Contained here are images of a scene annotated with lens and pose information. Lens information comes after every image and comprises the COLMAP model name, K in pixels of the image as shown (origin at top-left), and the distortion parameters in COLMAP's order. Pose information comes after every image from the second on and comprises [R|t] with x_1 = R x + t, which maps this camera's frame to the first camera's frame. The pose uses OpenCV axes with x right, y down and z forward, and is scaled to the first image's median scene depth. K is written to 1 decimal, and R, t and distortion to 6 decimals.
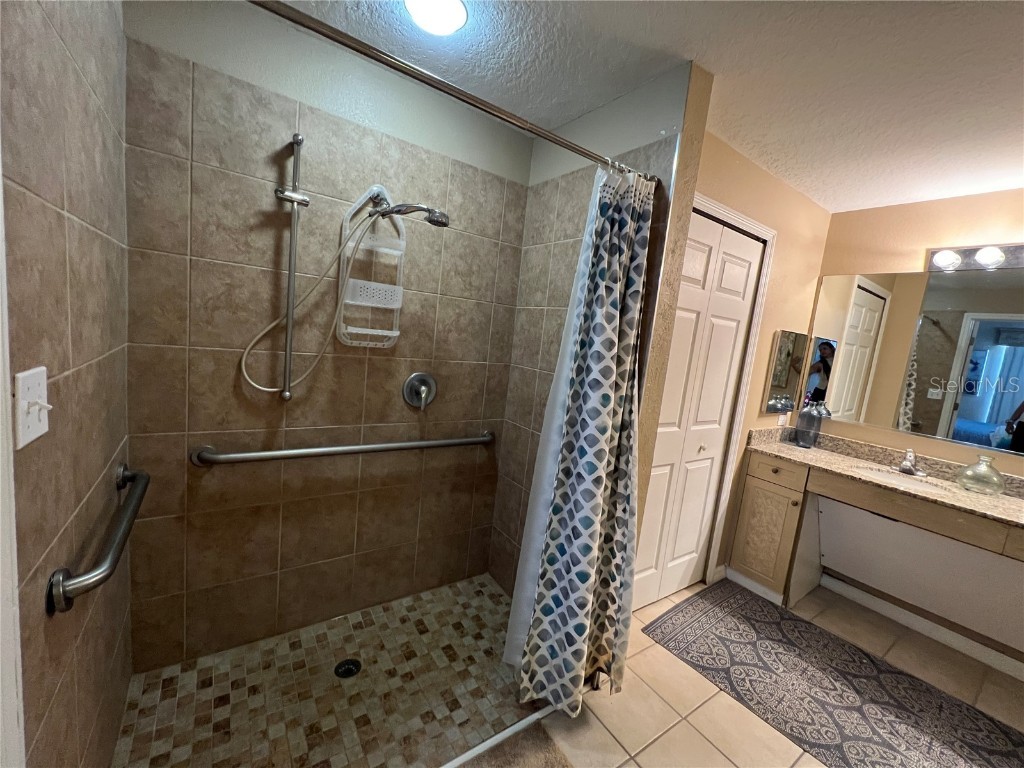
lens RADIAL K [[410.7, 0, 509.6], [0, 410.7, 384.3], [0, 0, 1]] dist [-0.004035, 0.000715]
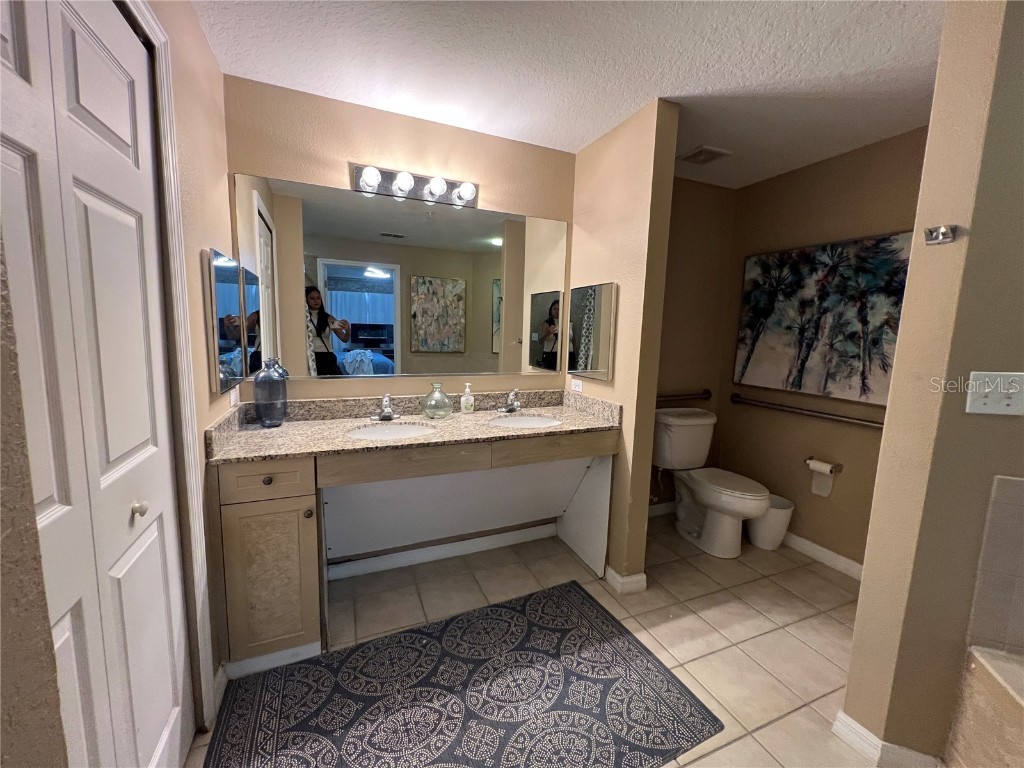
lens RADIAL K [[410.7, 0, 509.5], [0, 410.7, 382.7], [0, 0, 1]] dist [-0.004035, 0.000715]
pose [[0.207261, -0.225103, 0.952036, 0.166648], [0.120231, 0.971651, 0.203566, -0.016691], [-0.970869, 0.072273, 0.228449, 0.498980]]
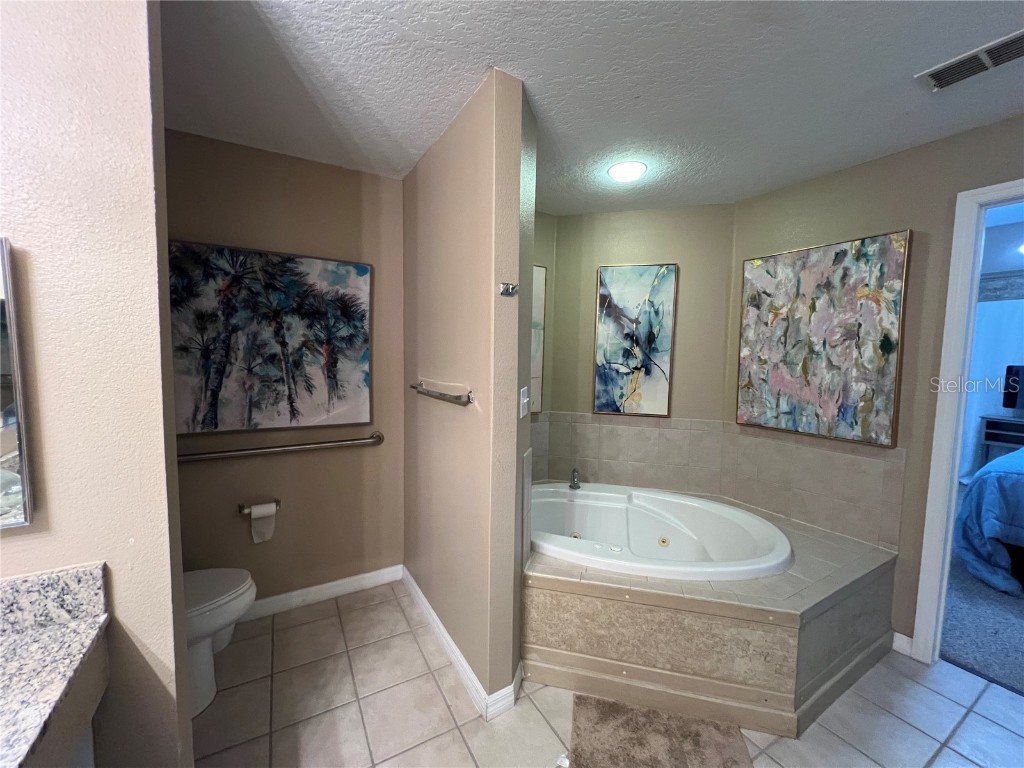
lens RADIAL K [[410.7, 0, 511.6], [0, 410.7, 382.3], [0, 0, 1]] dist [-0.004035, 0.000715]
pose [[-0.989395, -0.128080, 0.068503, 0.707748], [-0.111147, 0.971234, 0.210596, -0.022723], [-0.093506, 0.200749, -0.975170, 0.751167]]
